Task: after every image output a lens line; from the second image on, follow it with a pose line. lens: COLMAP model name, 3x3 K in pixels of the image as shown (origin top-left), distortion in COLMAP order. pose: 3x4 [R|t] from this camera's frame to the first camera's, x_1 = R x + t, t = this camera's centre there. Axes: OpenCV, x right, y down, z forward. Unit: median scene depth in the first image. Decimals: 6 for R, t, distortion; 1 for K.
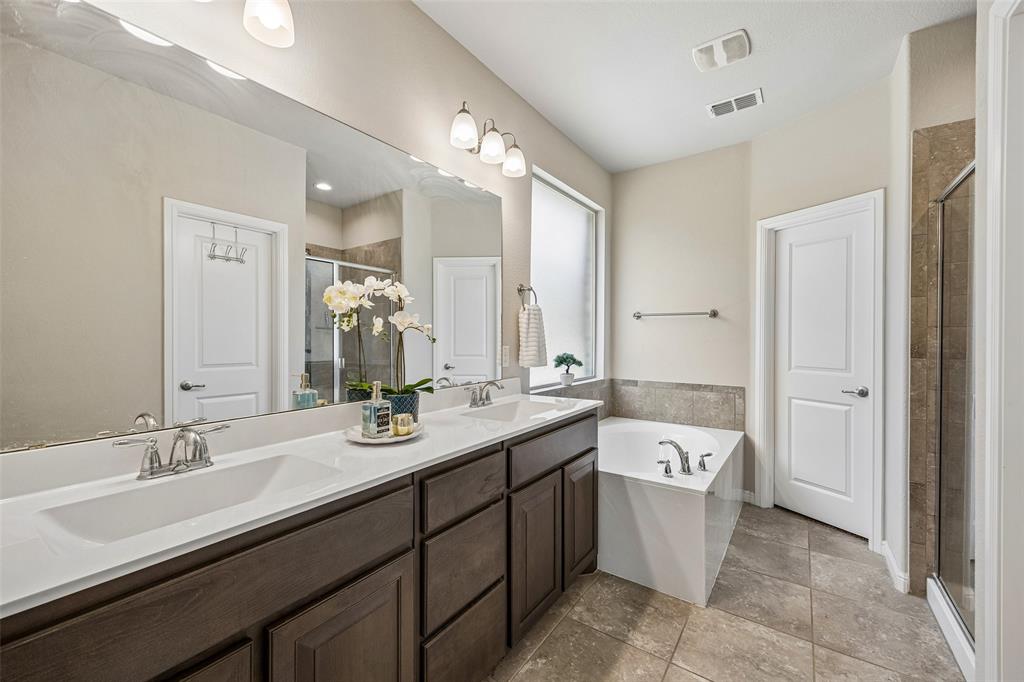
lens RADIAL K [[402.9, 0, 514.6], [0, 402.9, 351.9], [0, 0, 1]] dist [-0.008183, -0.000019]
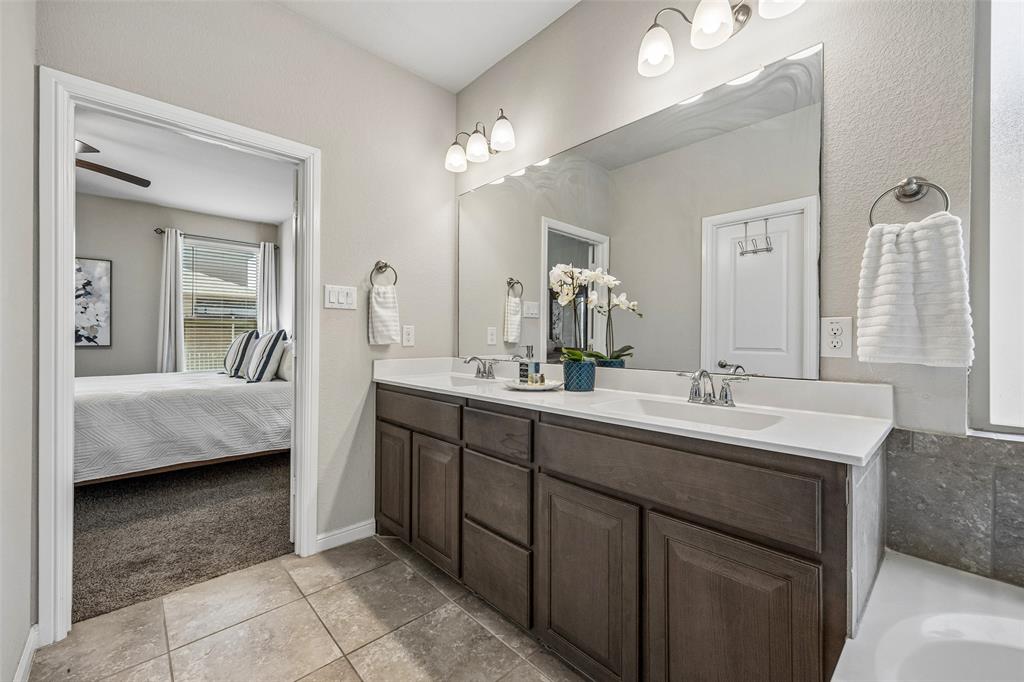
lens RADIAL K [[402.9, 0, 516.5], [0, 402.9, 347.6], [0, 0, 1]] dist [-0.008183, -0.000019]
pose [[-0.194172, 0.021158, -0.980739, 0.600019], [-0.038560, 0.998830, 0.029183, 0.026439], [0.980209, 0.043484, -0.193129, 0.732788]]
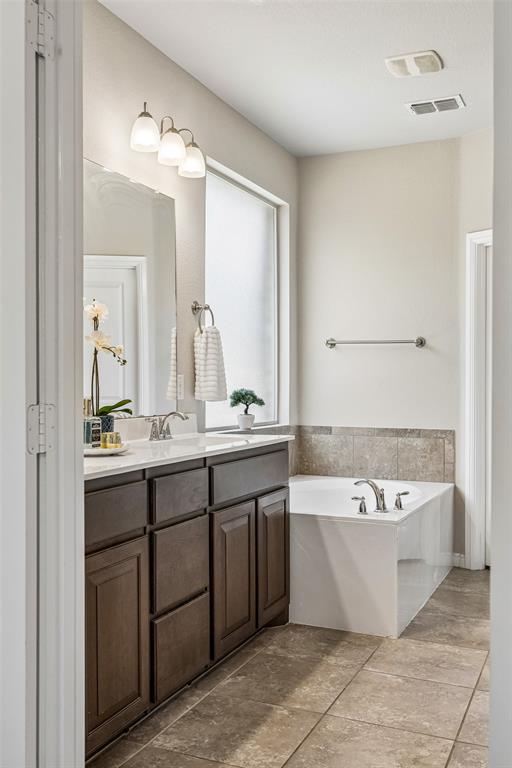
lens RADIAL K [[735.3, 0, 284.0], [0, 735.3, 401.1], [0, 0, 1]] dist [-0.127916, 0.000000]
pose [[0.973706, -0.000825, 0.227808, -0.168096], [0.003757, 0.999916, -0.012439, 0.062895], [-0.227778, 0.012968, 0.973627, -0.565992]]
